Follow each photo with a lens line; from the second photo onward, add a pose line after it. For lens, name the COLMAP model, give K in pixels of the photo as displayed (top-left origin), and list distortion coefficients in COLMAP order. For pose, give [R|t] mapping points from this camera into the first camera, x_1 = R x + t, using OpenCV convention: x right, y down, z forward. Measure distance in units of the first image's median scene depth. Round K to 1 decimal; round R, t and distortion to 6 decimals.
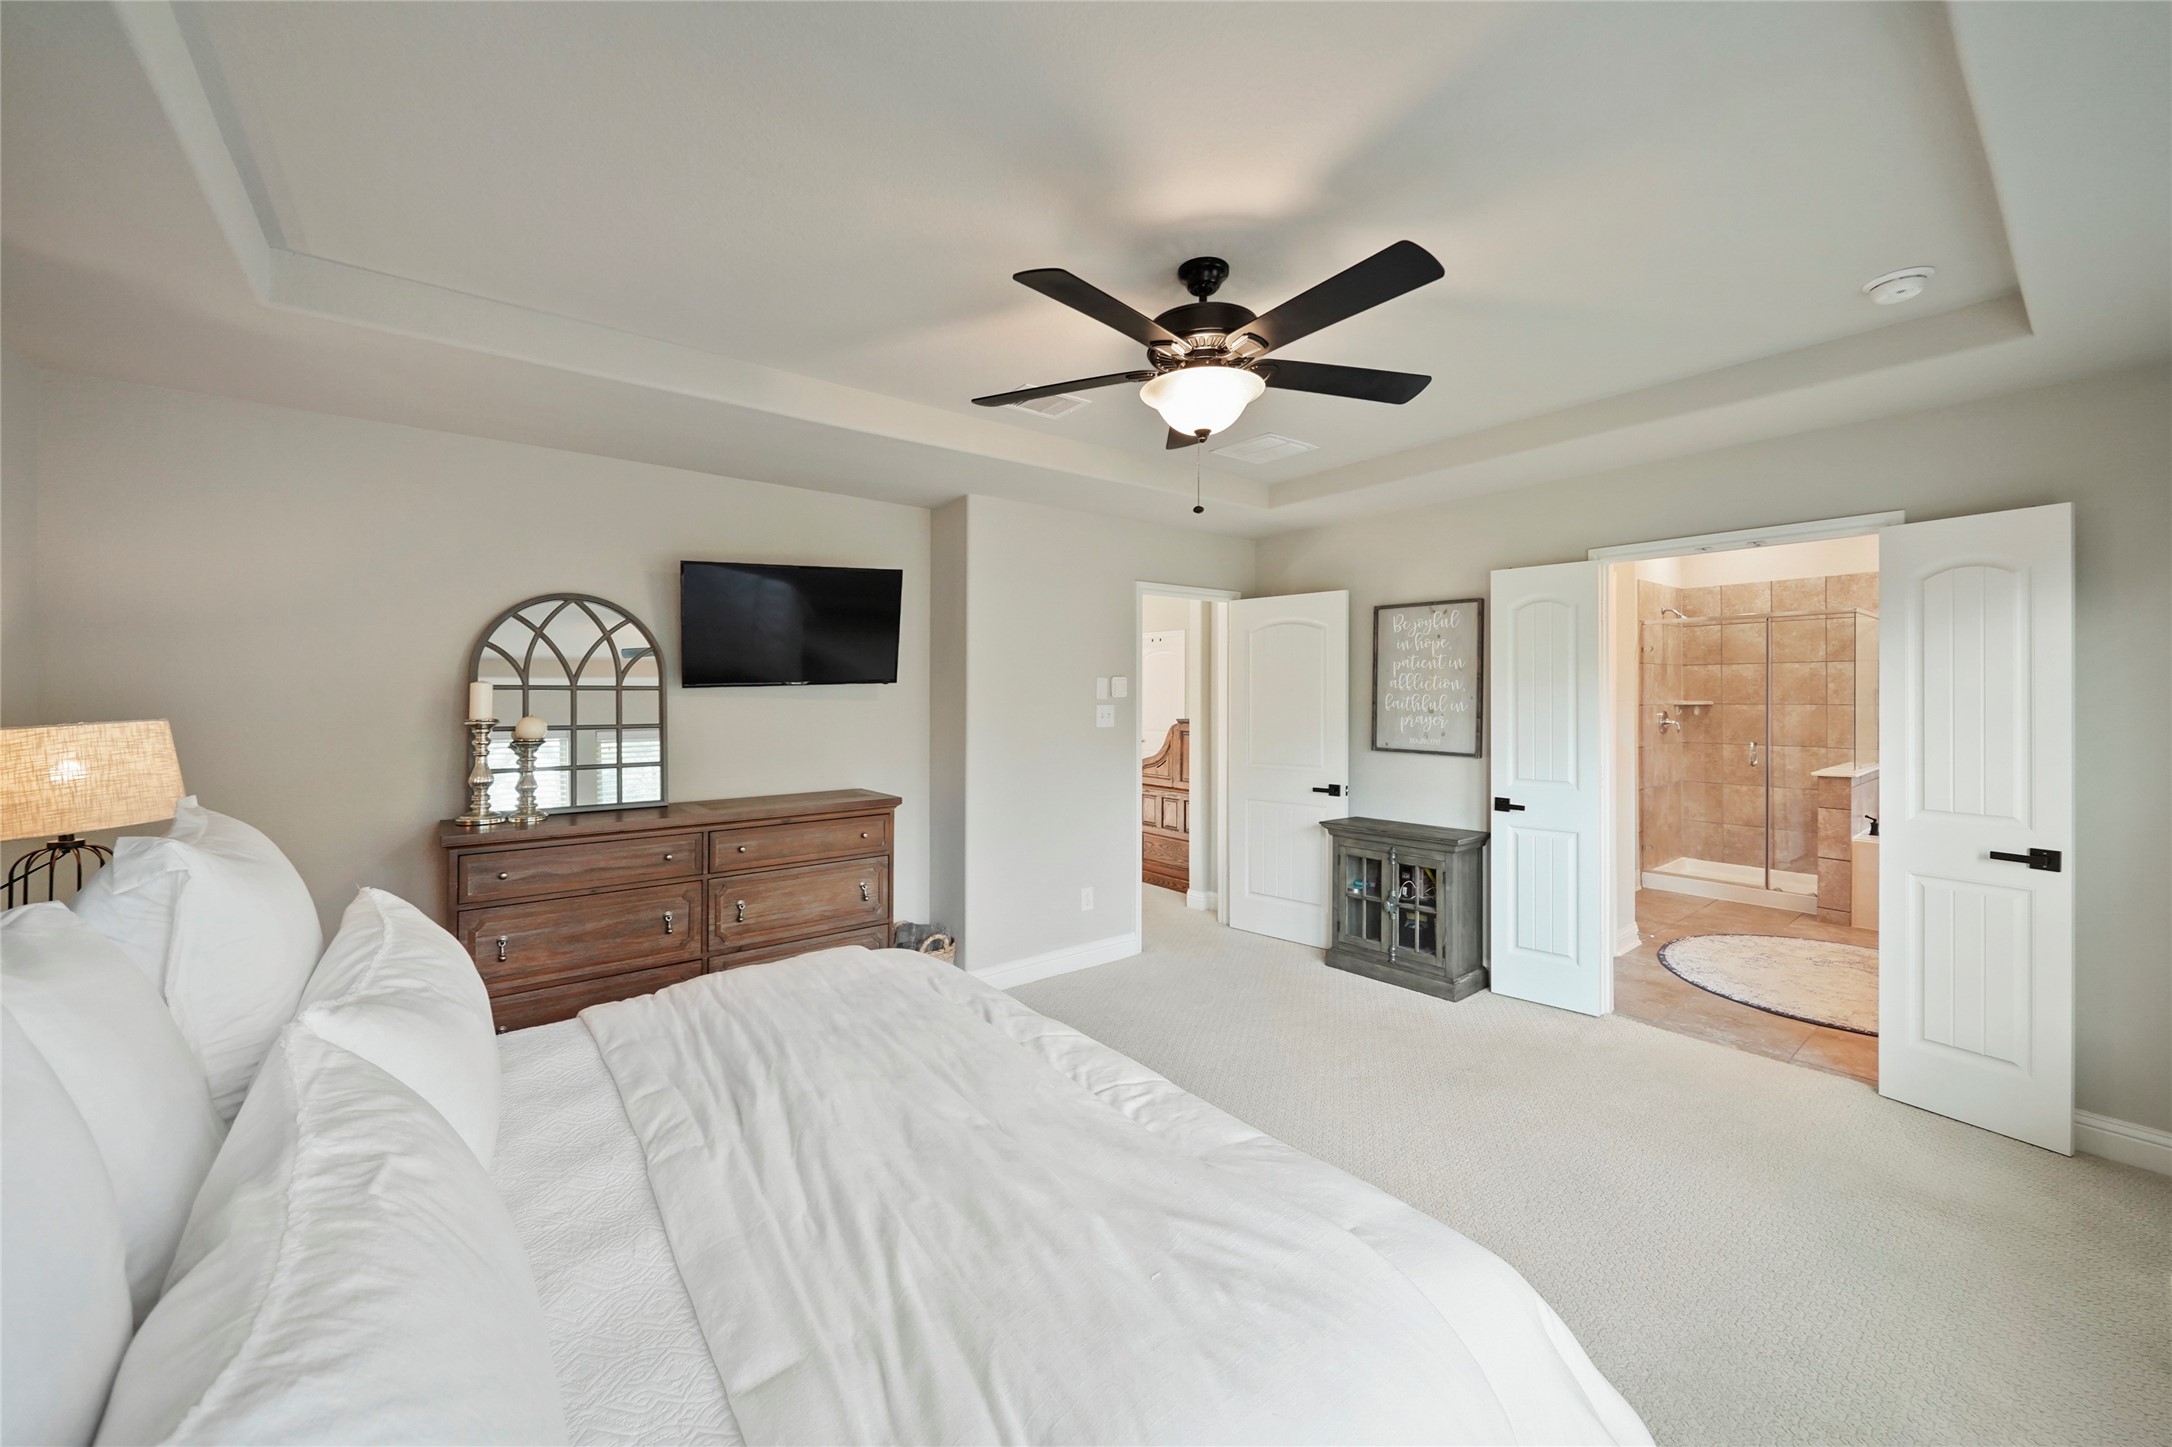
lens RADIAL K [[809.6, 0, 1094.9], [0, 809.6, 692.0], [0, 0, 1]] dist [0.000111, 0.000137]
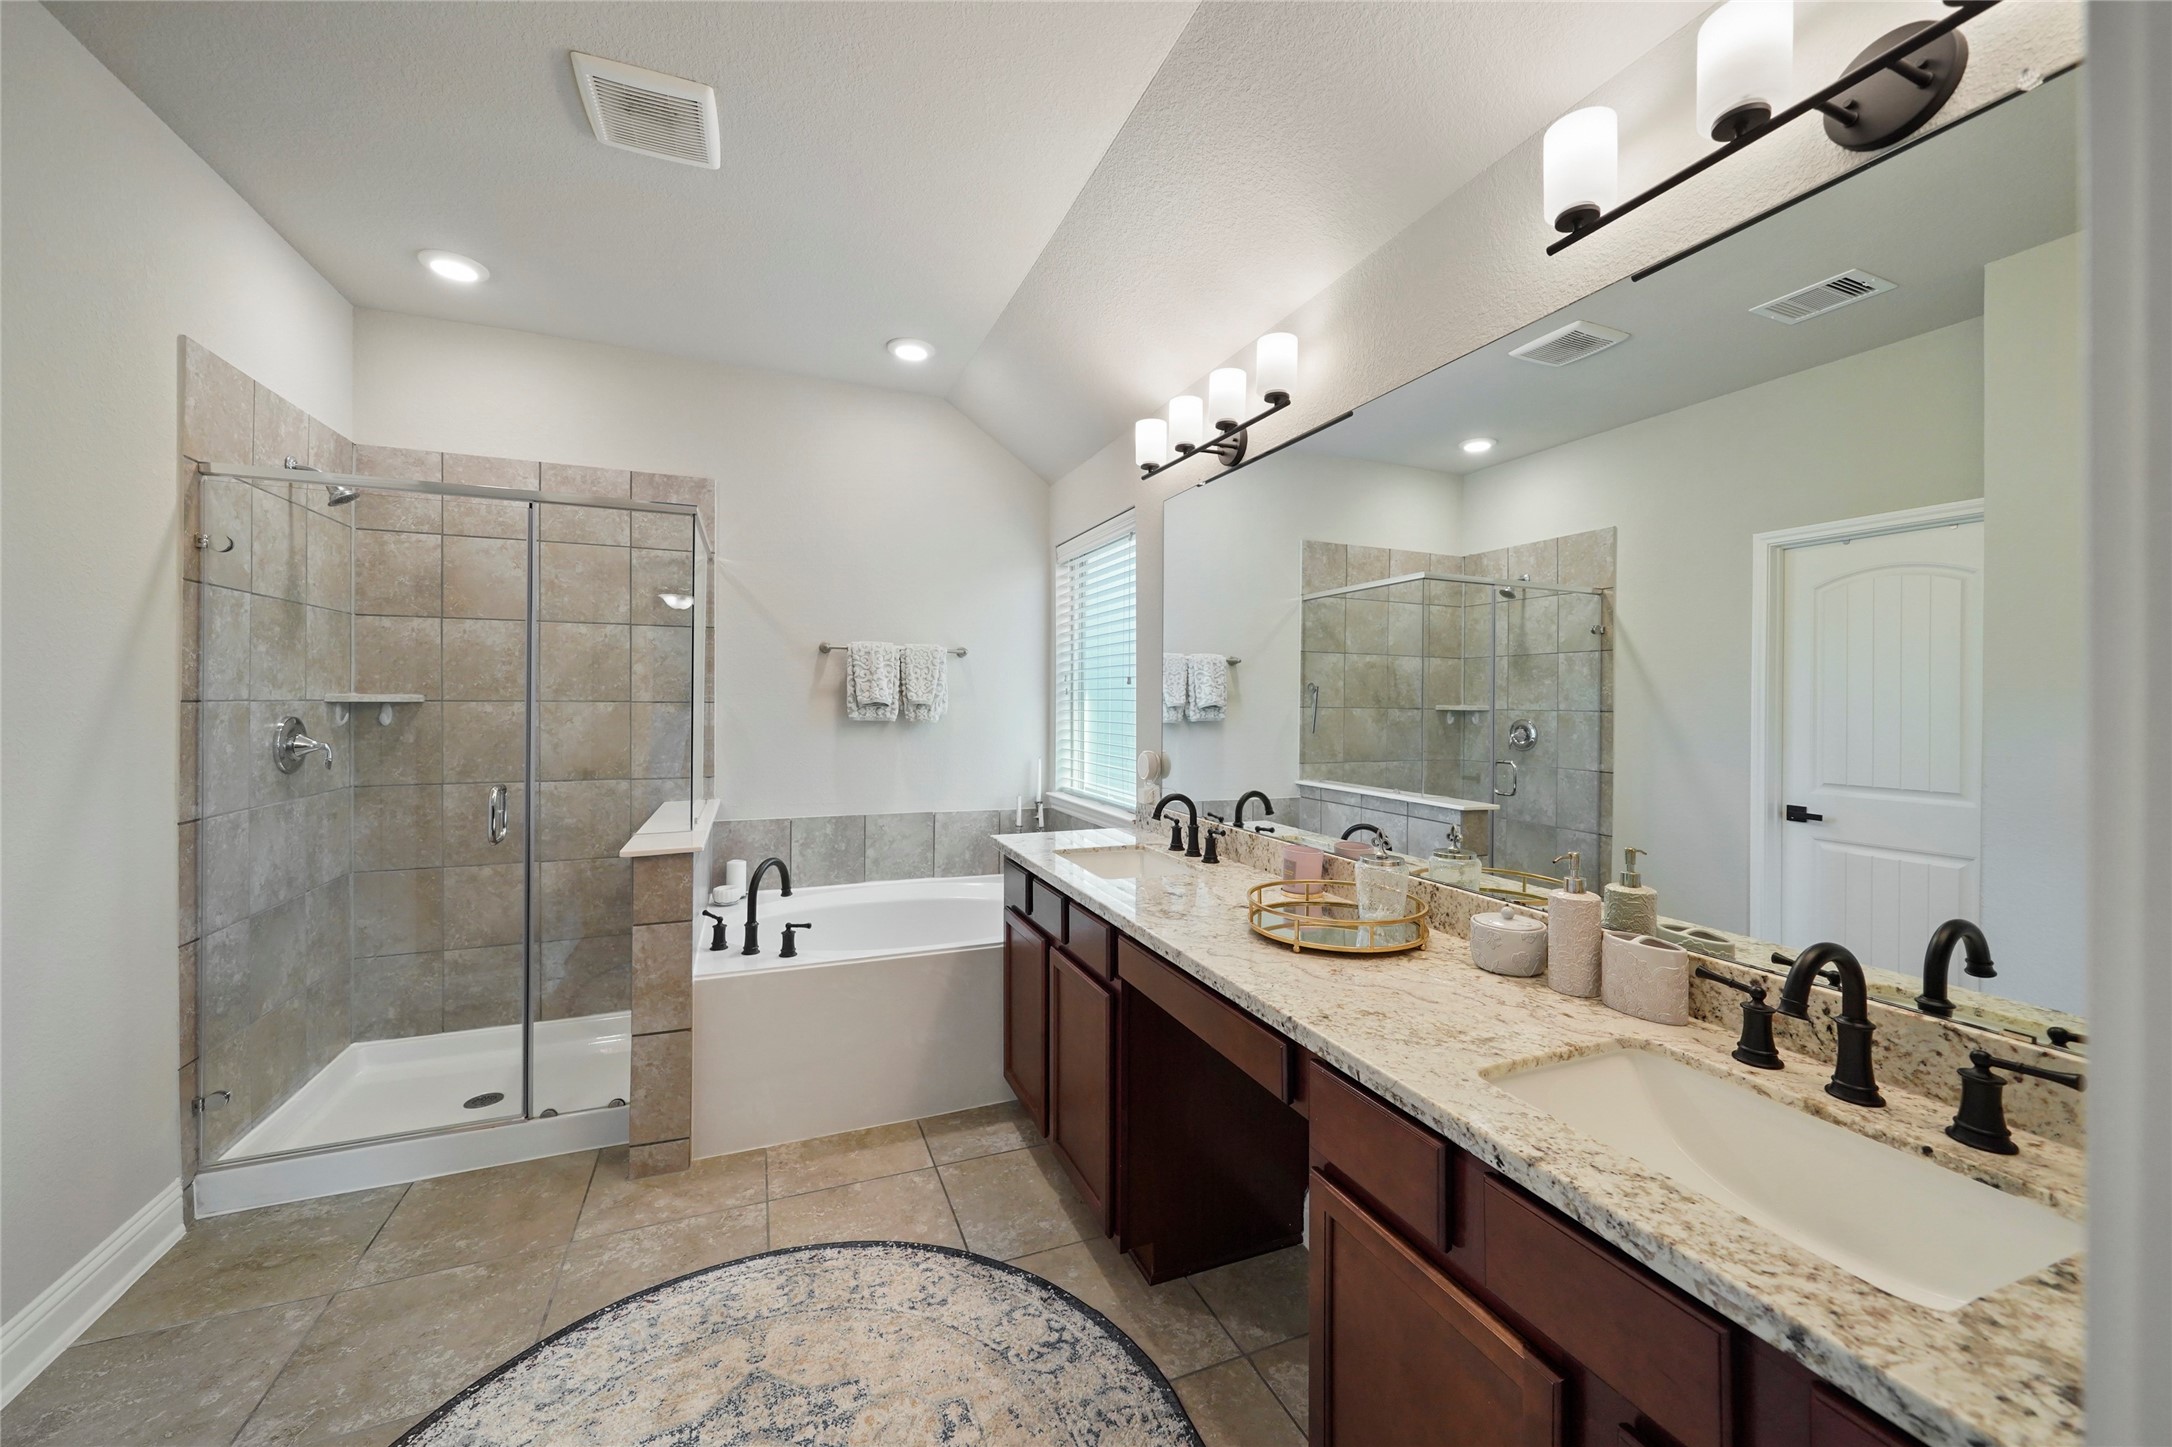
lens RADIAL K [[809.6, 0, 1087.1], [0, 809.6, 709.0], [0, 0, 1]] dist [0.000111, 0.000137]
pose [[0.274012, -0.001442, 0.961725, 0.427255], [-0.009121, 0.999950, 0.004098, 0.014442], [-0.961683, -0.009895, 0.273985, 0.512197]]
